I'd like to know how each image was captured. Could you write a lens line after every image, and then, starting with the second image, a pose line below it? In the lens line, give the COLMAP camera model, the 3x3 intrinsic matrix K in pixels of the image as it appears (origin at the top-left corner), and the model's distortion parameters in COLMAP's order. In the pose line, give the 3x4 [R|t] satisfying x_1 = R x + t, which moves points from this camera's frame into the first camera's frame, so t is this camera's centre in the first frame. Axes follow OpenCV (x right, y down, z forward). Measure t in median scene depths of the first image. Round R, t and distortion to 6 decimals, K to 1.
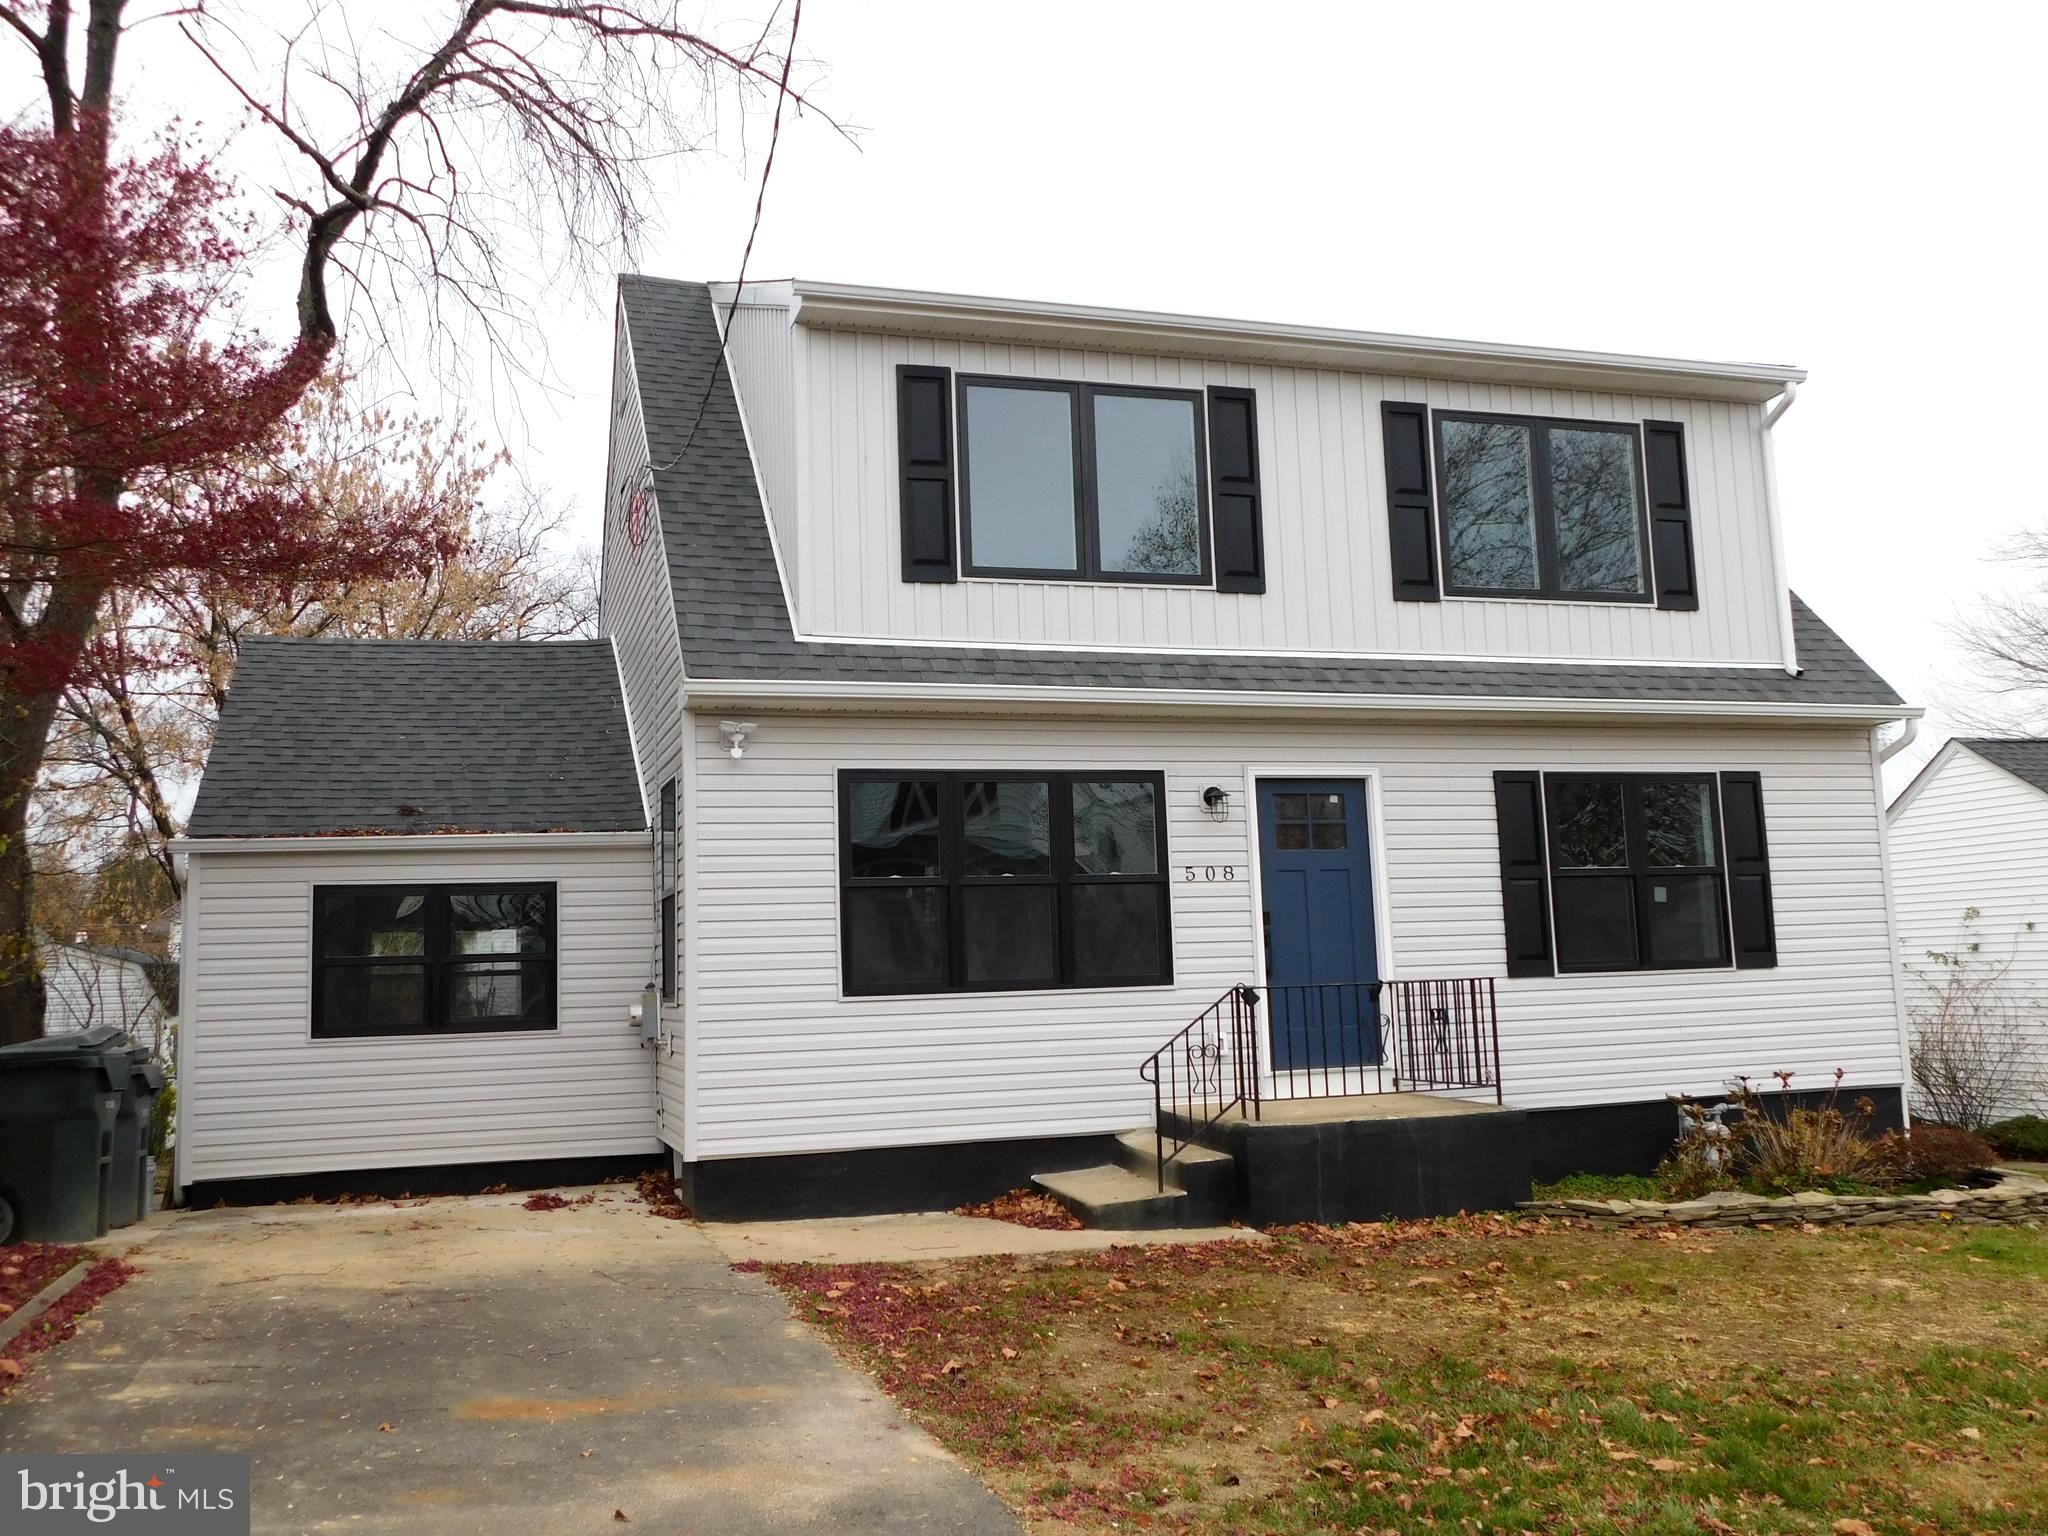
lens RADIAL K [[1827.4, 0, 1024.0], [0, 1827.4, 768.0], [0, 0, 1]] dist [-0.009650, 0.000366]
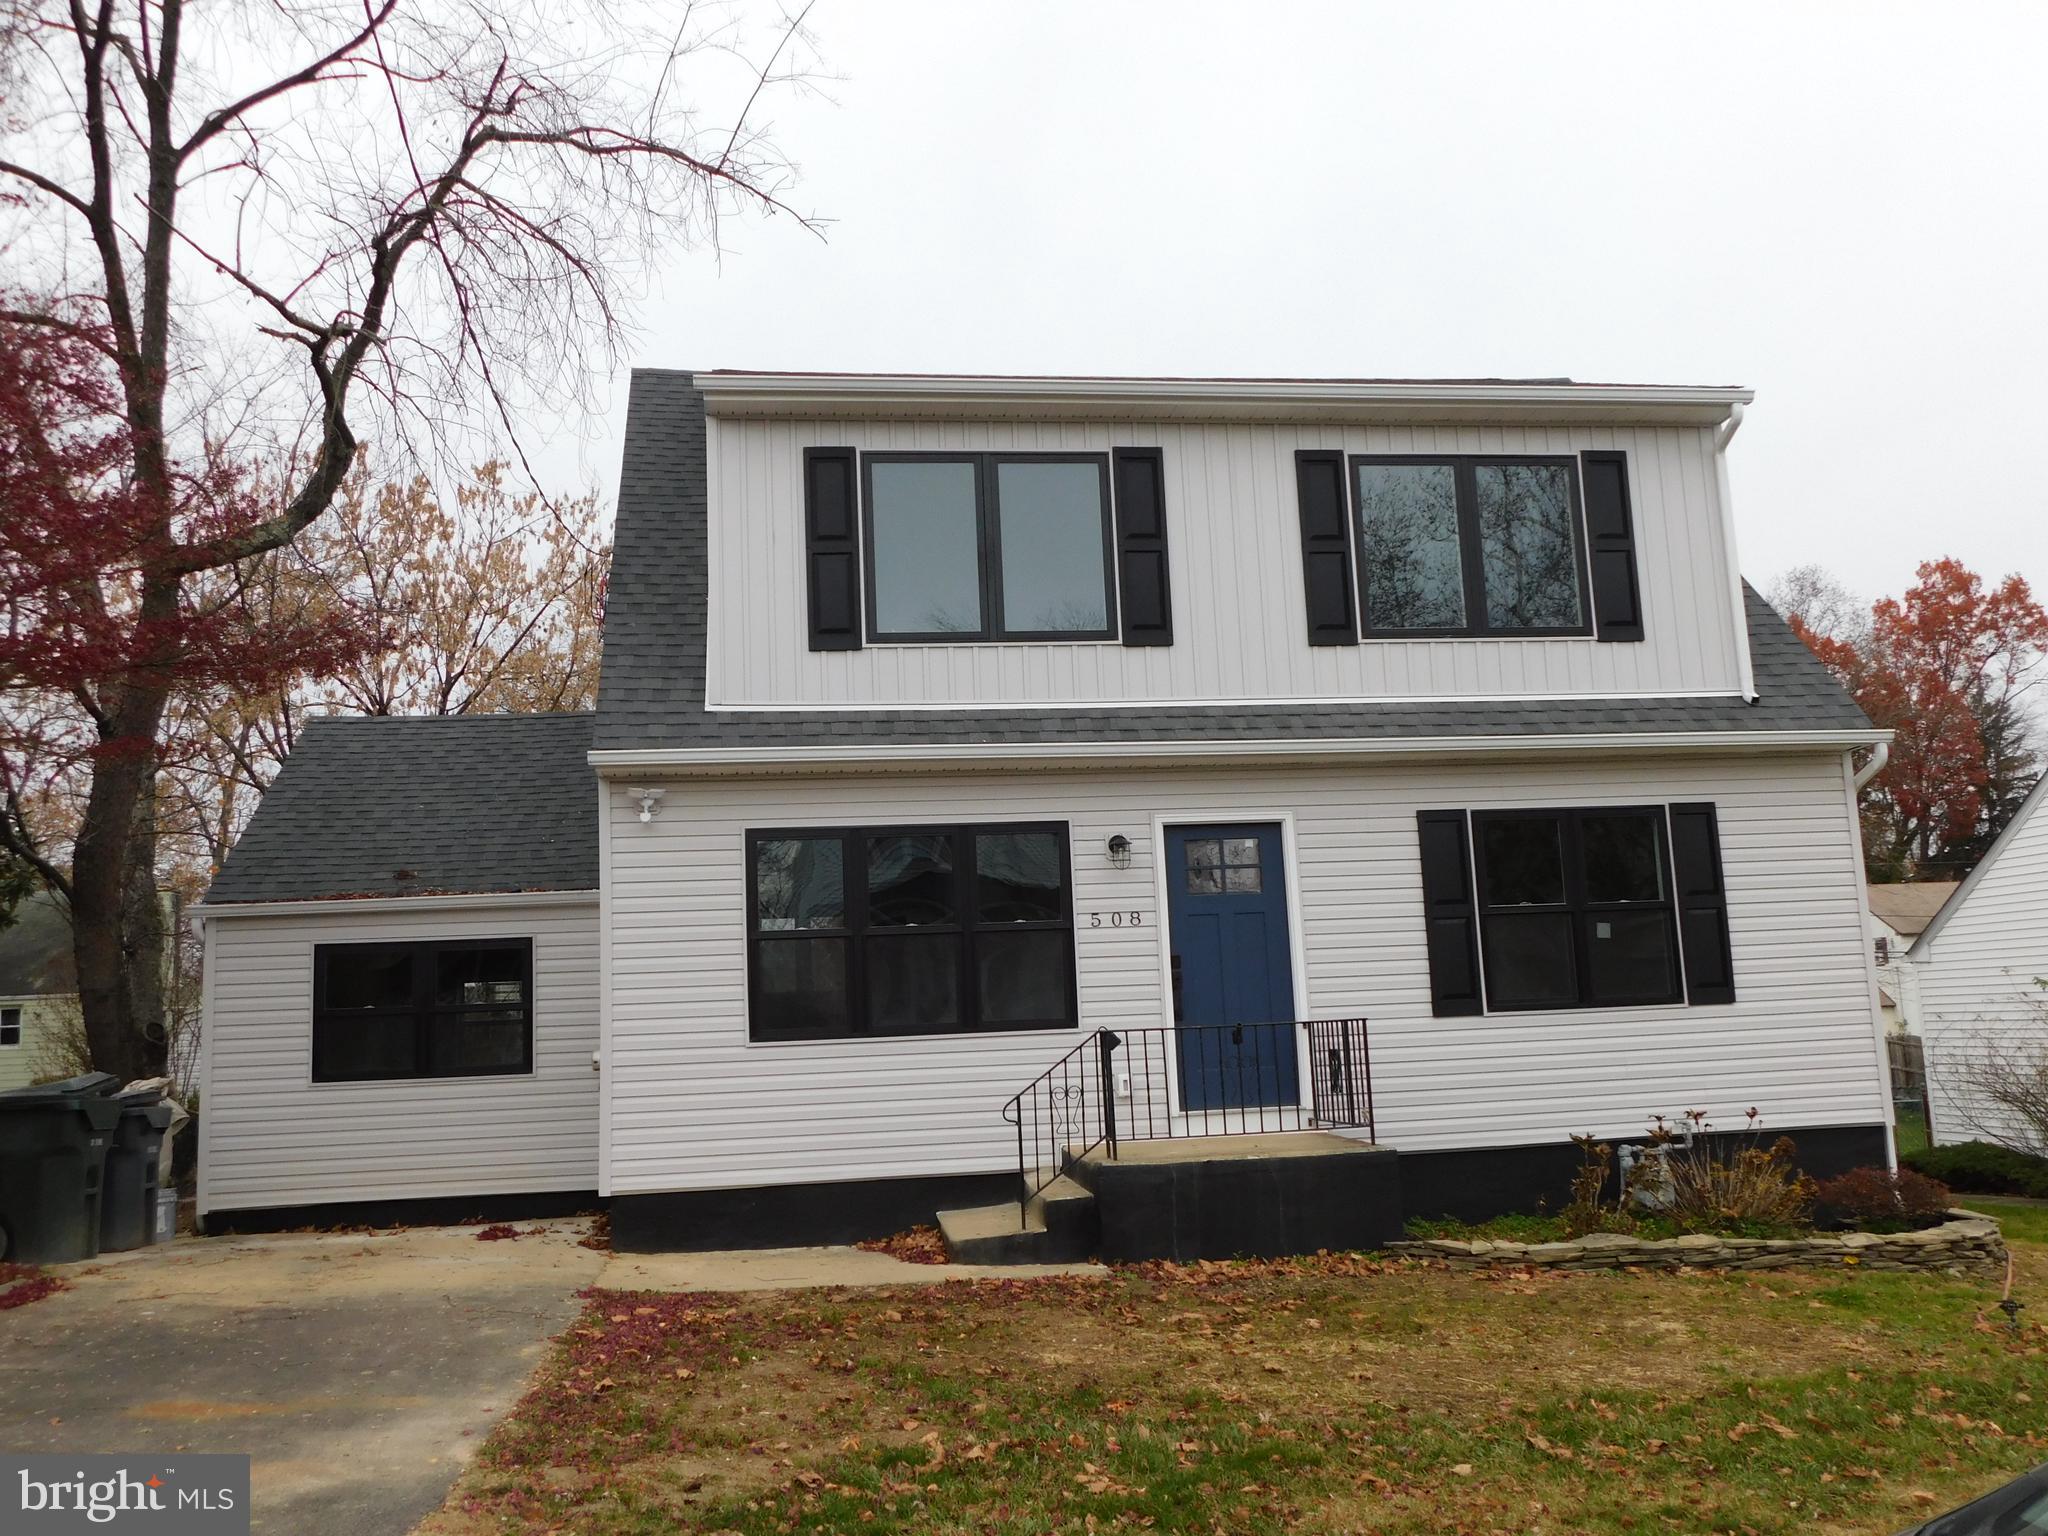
lens RADIAL K [[1812.7, 0, 992.9], [0, 1812.7, 768.2], [0, 0, 1]] dist [-0.007044, -0.014777]
pose [[0.986490, -0.032004, -0.160664, 0.194194], [0.028890, 0.999347, -0.021684, -0.007064], [0.161253, 0.016749, 0.986771, -0.022836]]
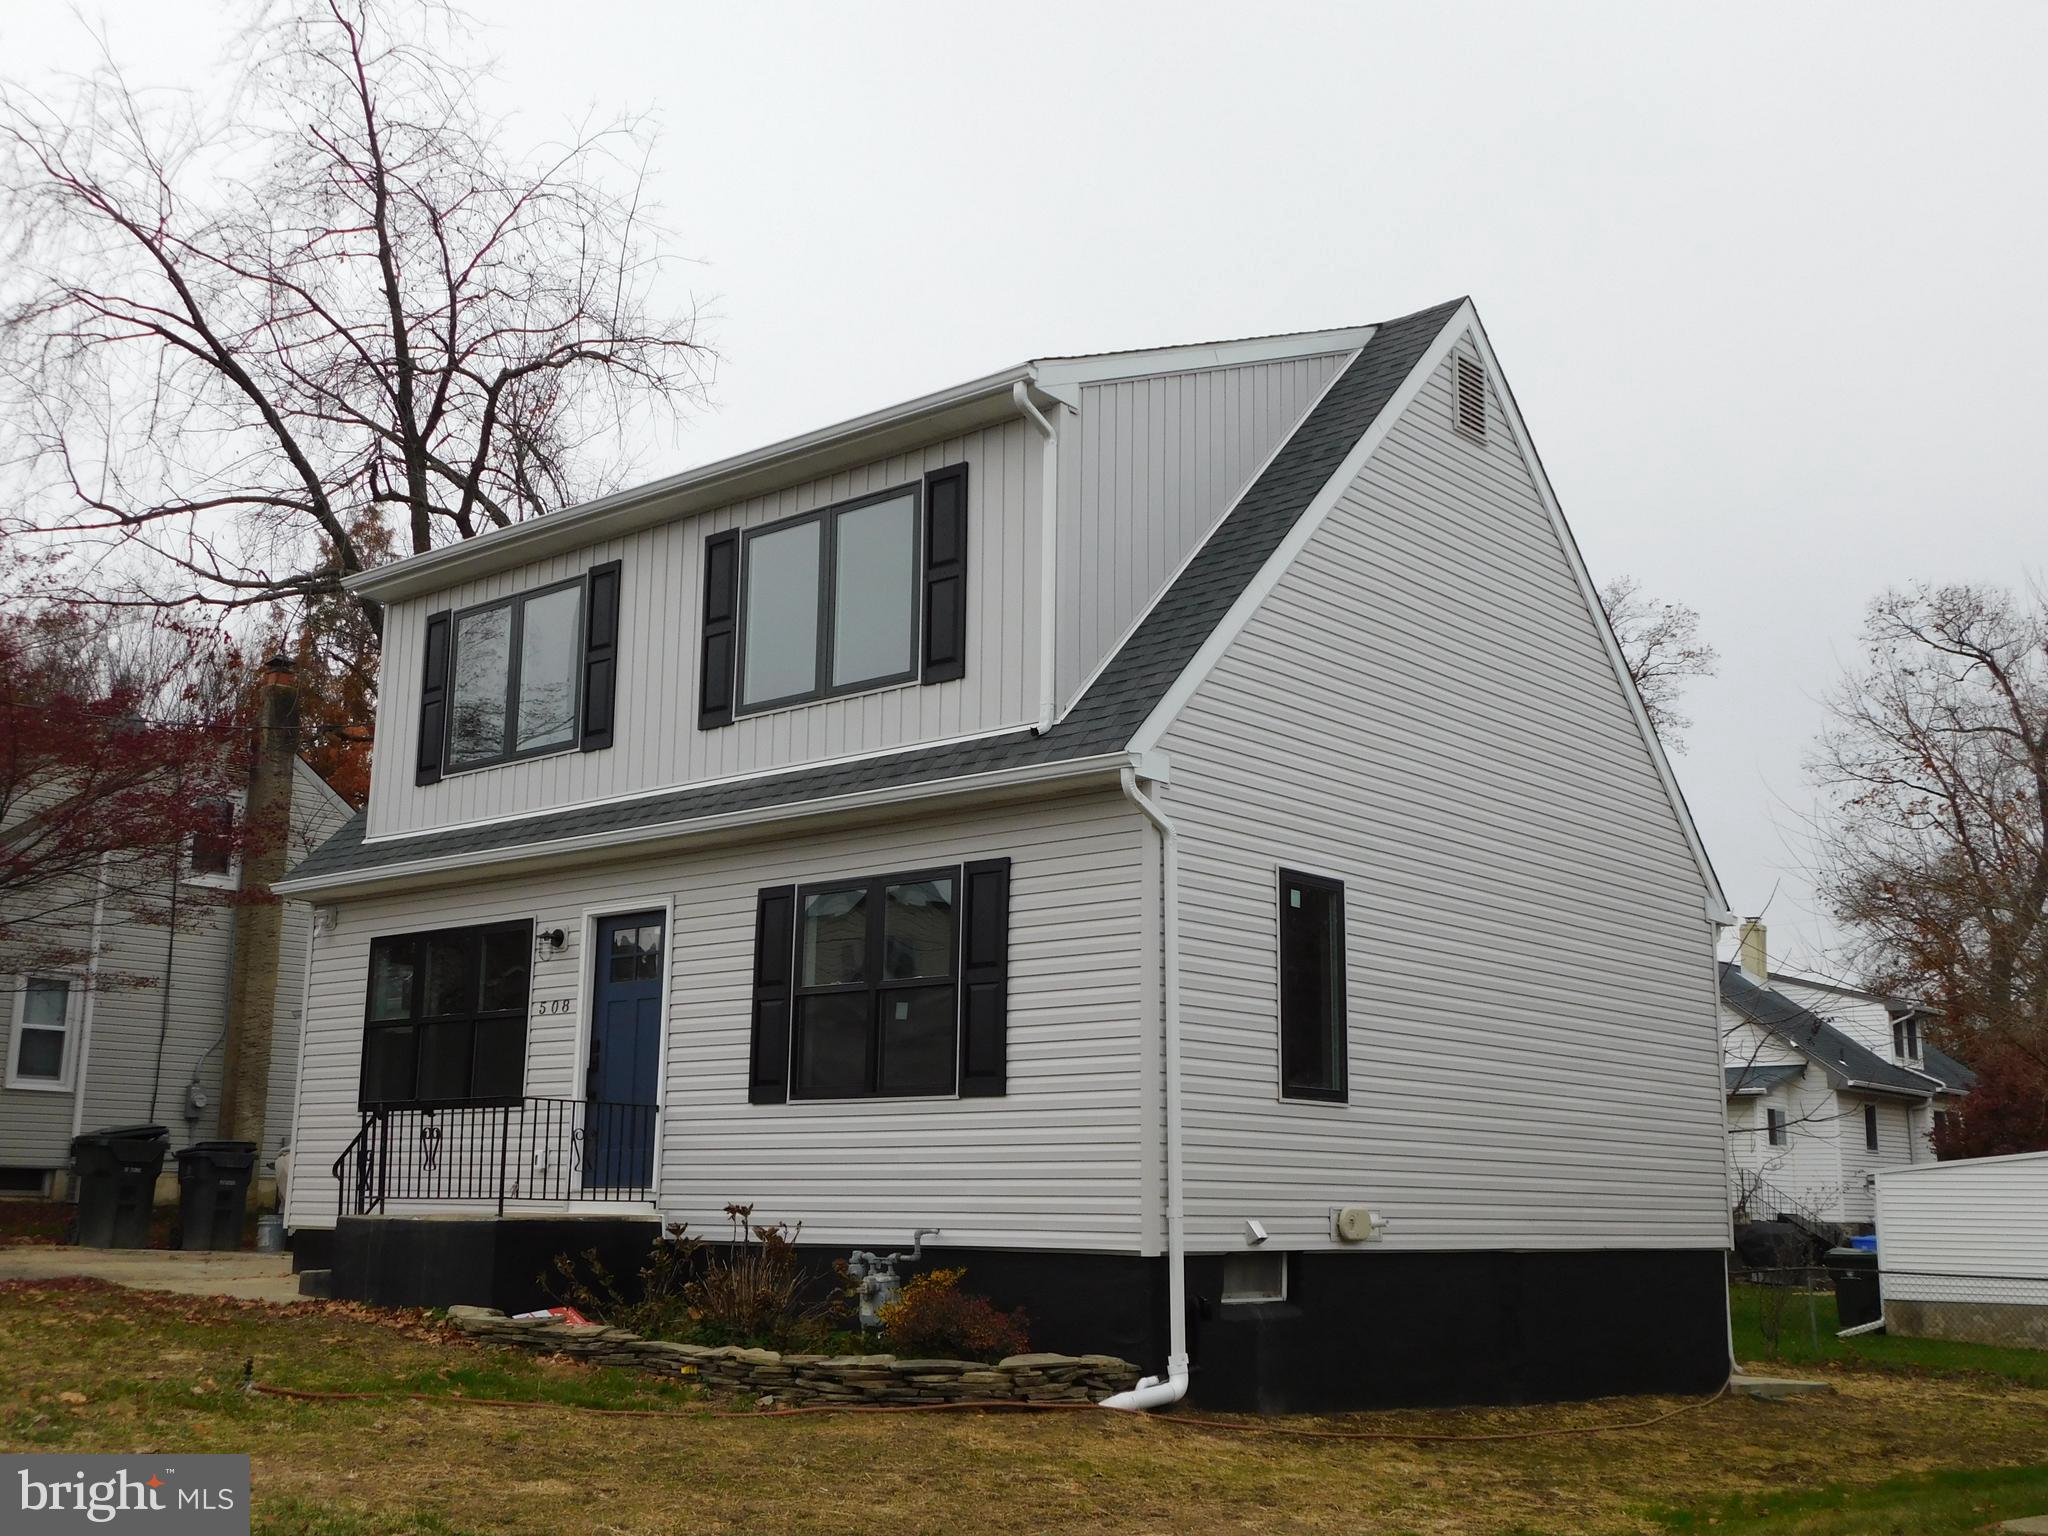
lens RADIAL K [[2171.3, 0, 1024.0], [0, 2171.3, 659.1], [0, 0, 1]] dist [0.007385, -0.003679]
pose [[0.511740, -0.157669, -0.844549, 1.374705], [0.098461, 0.987302, -0.124659, 0.040051], [0.853480, -0.019362, 0.520766, 0.534600]]
